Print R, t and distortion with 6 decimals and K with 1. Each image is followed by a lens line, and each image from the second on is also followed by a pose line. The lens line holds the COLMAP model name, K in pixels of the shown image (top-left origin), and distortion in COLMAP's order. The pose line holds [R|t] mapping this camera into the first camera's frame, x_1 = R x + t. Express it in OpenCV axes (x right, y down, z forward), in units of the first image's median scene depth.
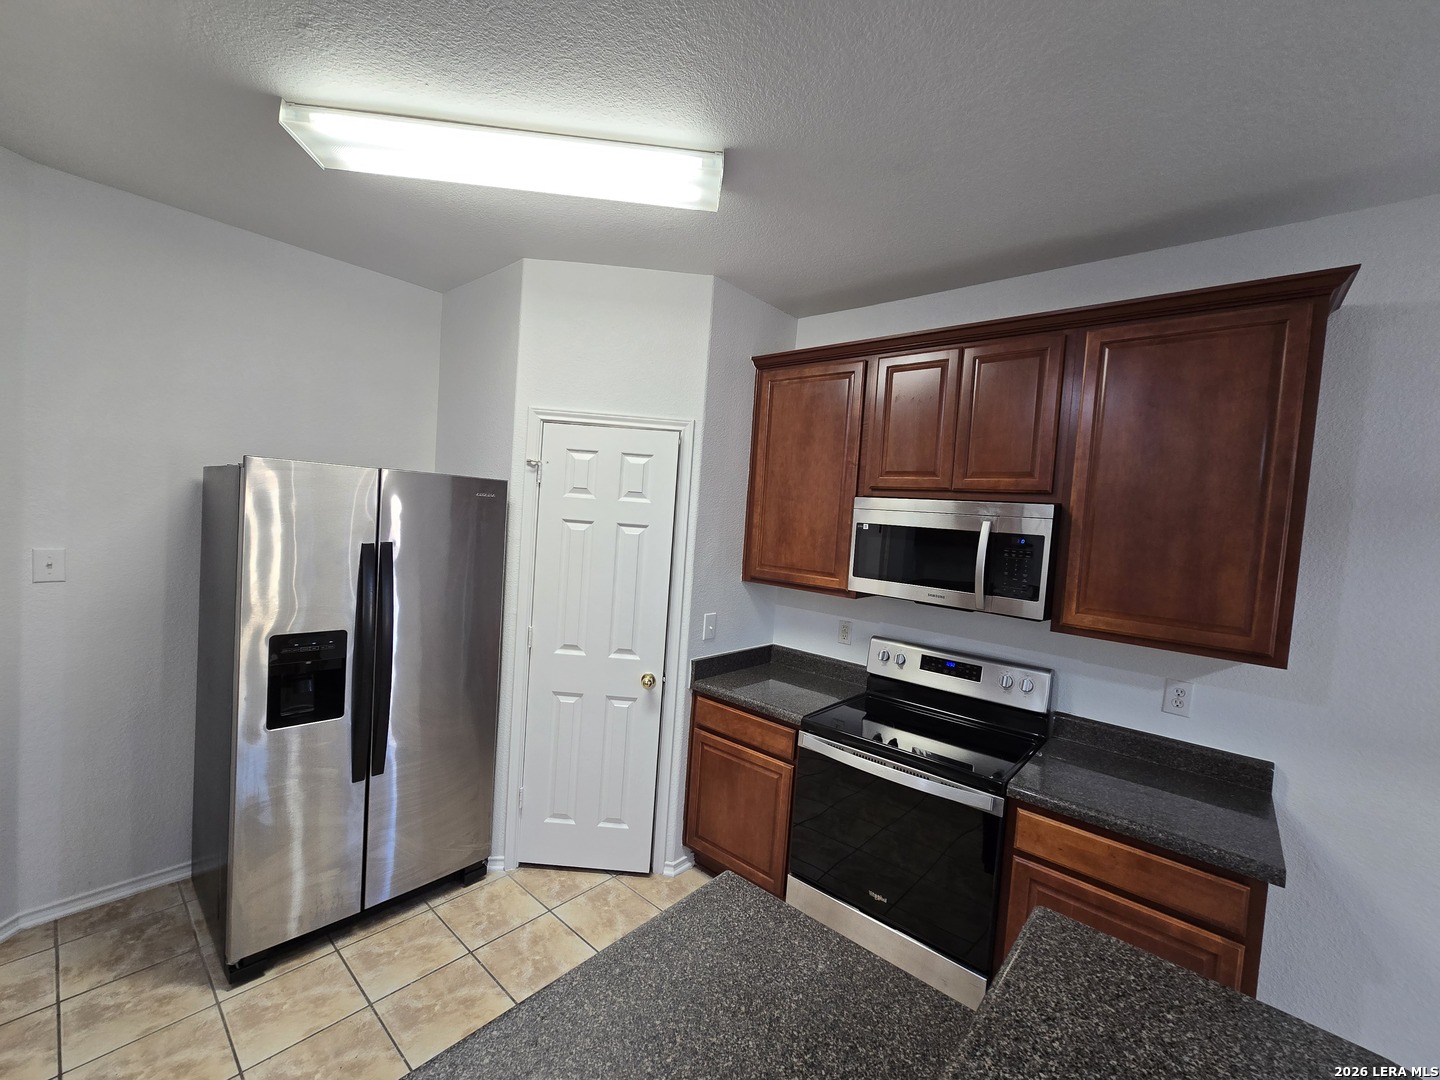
lens RADIAL K [[588.7, 0, 720.8], [0, 588.7, 540.5], [0, 0, 1]] dist [-0.006247, 0.002040]
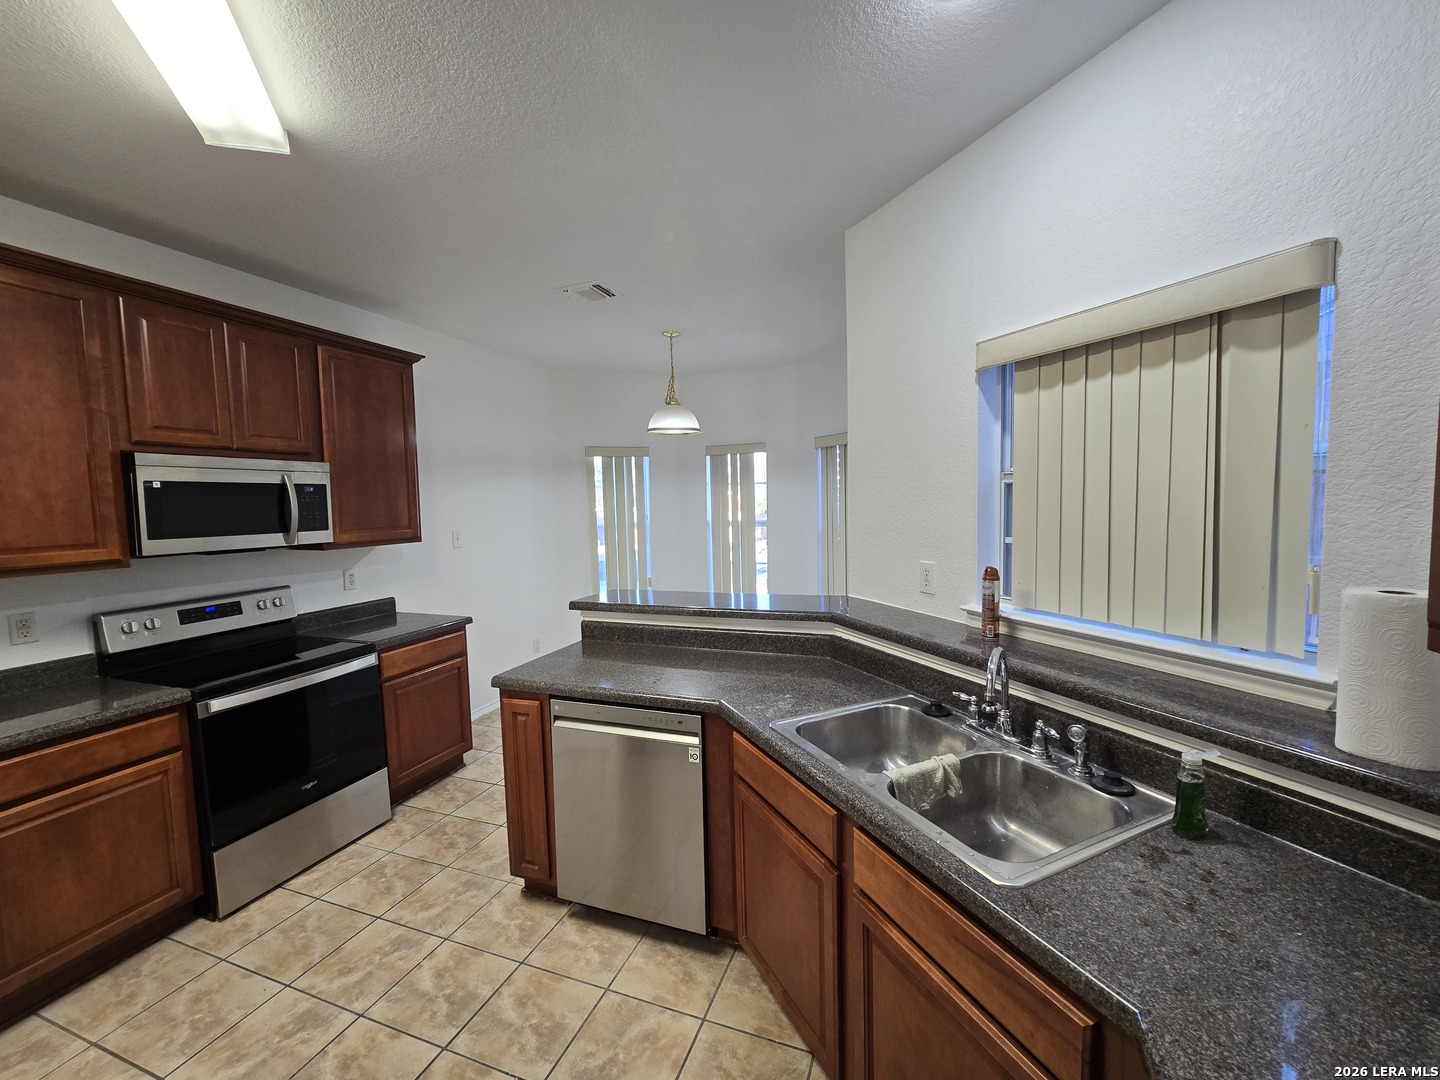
lens RADIAL K [[588.7, 0, 720.9], [0, 588.7, 540.2], [0, 0, 1]] dist [-0.006247, 0.002040]
pose [[-0.347312, -0.128268, 0.928936, -0.934201], [0.034919, 0.988145, 0.149499, -0.044112], [-0.937099, 0.084360, -0.338715, 0.478535]]
